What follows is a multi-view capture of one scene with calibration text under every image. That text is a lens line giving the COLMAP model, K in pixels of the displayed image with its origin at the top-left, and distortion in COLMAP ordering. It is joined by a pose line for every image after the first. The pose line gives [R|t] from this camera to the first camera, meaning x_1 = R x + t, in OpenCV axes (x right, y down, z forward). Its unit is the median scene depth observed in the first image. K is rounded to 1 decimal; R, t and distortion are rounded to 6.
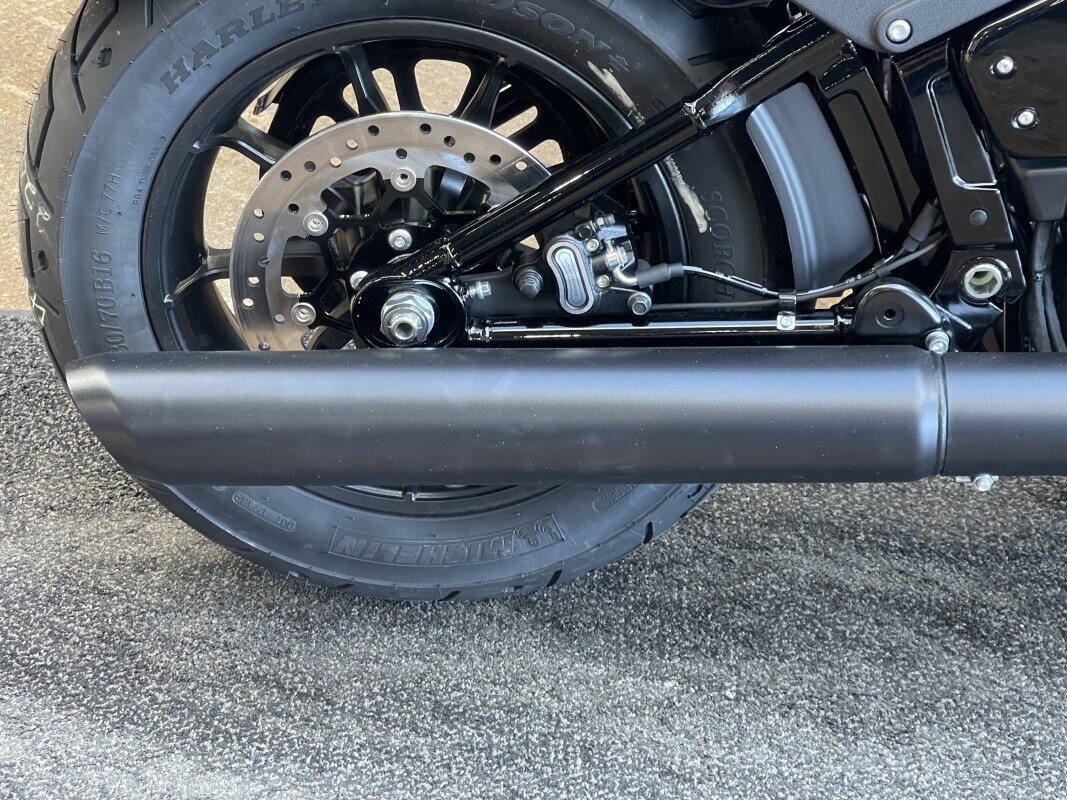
lens RADIAL K [[2275.5, 0, 533.4], [0, 2275.5, 399.8], [0, 0, 1]] dist [0.200879, 0.000000]
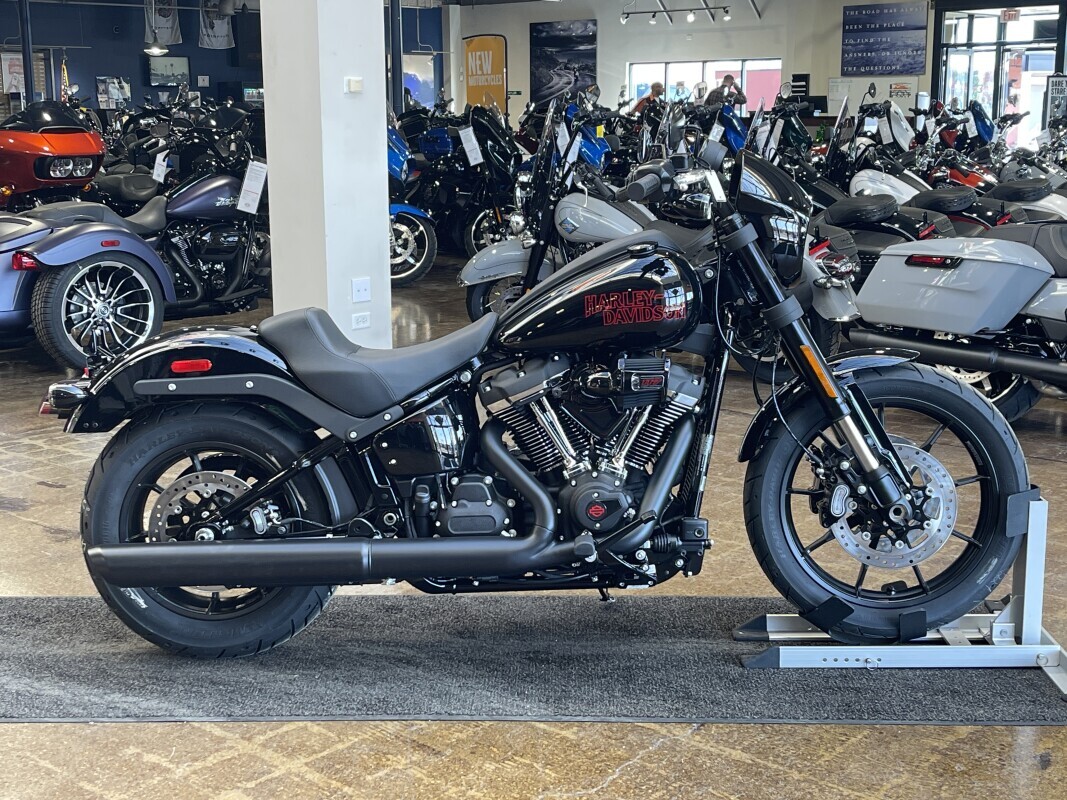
lens RADIAL K [[1461.1, 0, 533.1], [0, 1461.1, 401.3], [0, 0, 1]] dist [0.024759, 0.000000]
pose [[0.999192, -0.000956, 0.040178, 0.303754], [0.015472, 0.931813, -0.362610, 0.509493], [-0.037091, 0.362939, 0.931075, -0.892172]]
